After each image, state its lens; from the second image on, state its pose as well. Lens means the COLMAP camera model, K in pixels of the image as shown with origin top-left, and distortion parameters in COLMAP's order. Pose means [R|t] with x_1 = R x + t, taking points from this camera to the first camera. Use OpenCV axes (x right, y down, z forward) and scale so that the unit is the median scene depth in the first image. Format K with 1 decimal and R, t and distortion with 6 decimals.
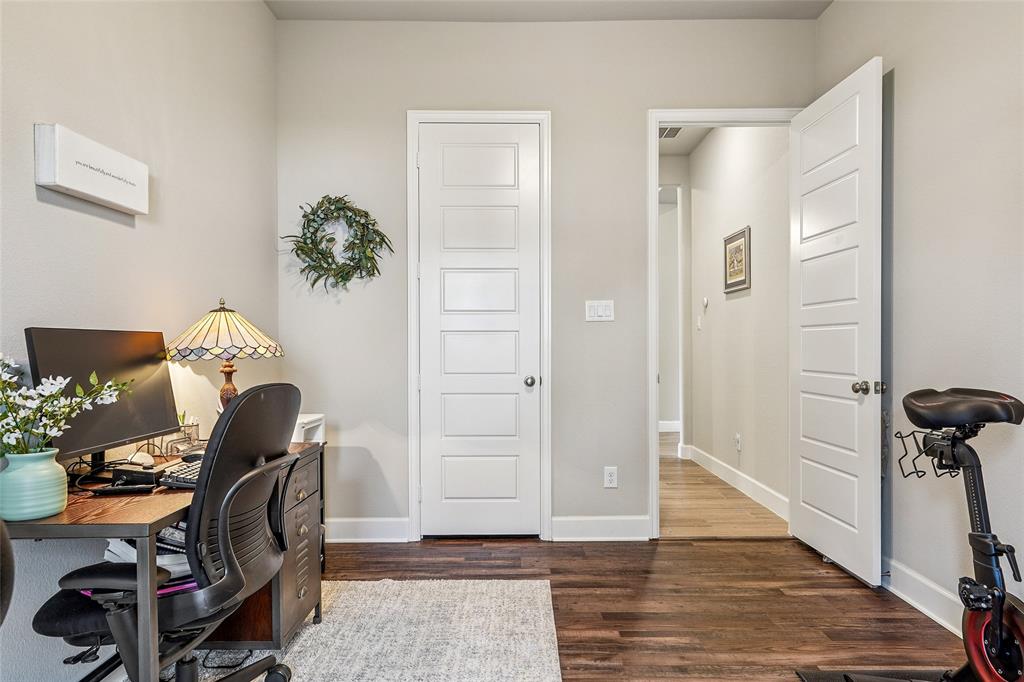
lens RADIAL K [[637.4, 0, 510.2], [0, 637.4, 344.2], [0, 0, 1]] dist [0.003728, 0.001208]
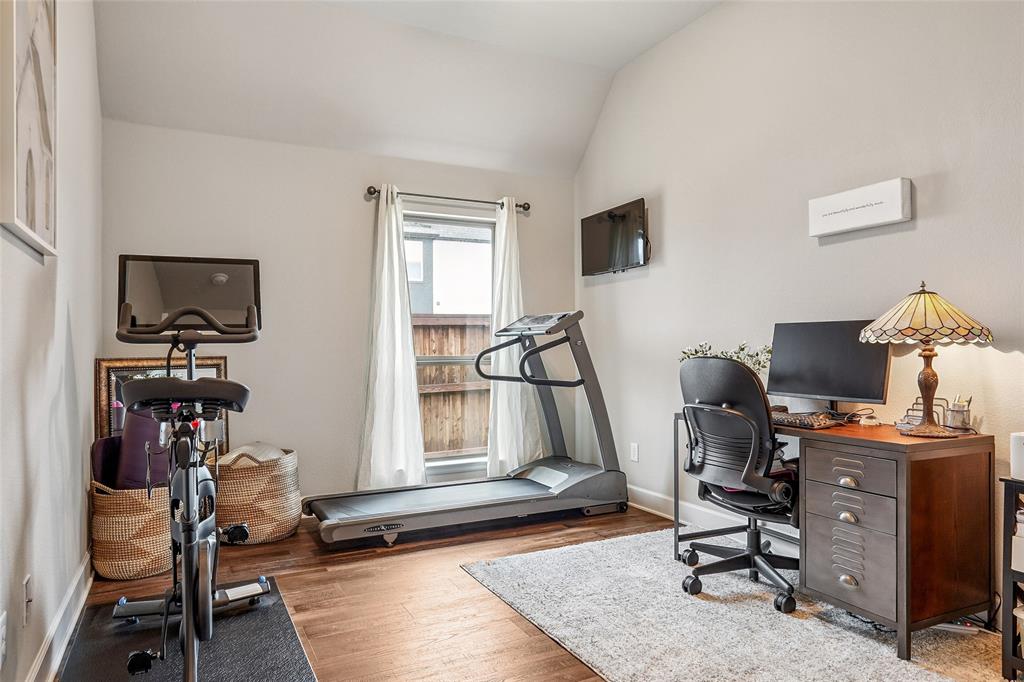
lens RADIAL K [[637.4, 0, 511.1], [0, 637.4, 341.8], [0, 0, 1]] dist [0.003728, 0.001208]
pose [[-0.888960, 0.005686, -0.457950, 0.564723], [0.010203, 0.999921, -0.007391, 0.023328], [0.457872, -0.011243, -0.888947, 1.588178]]
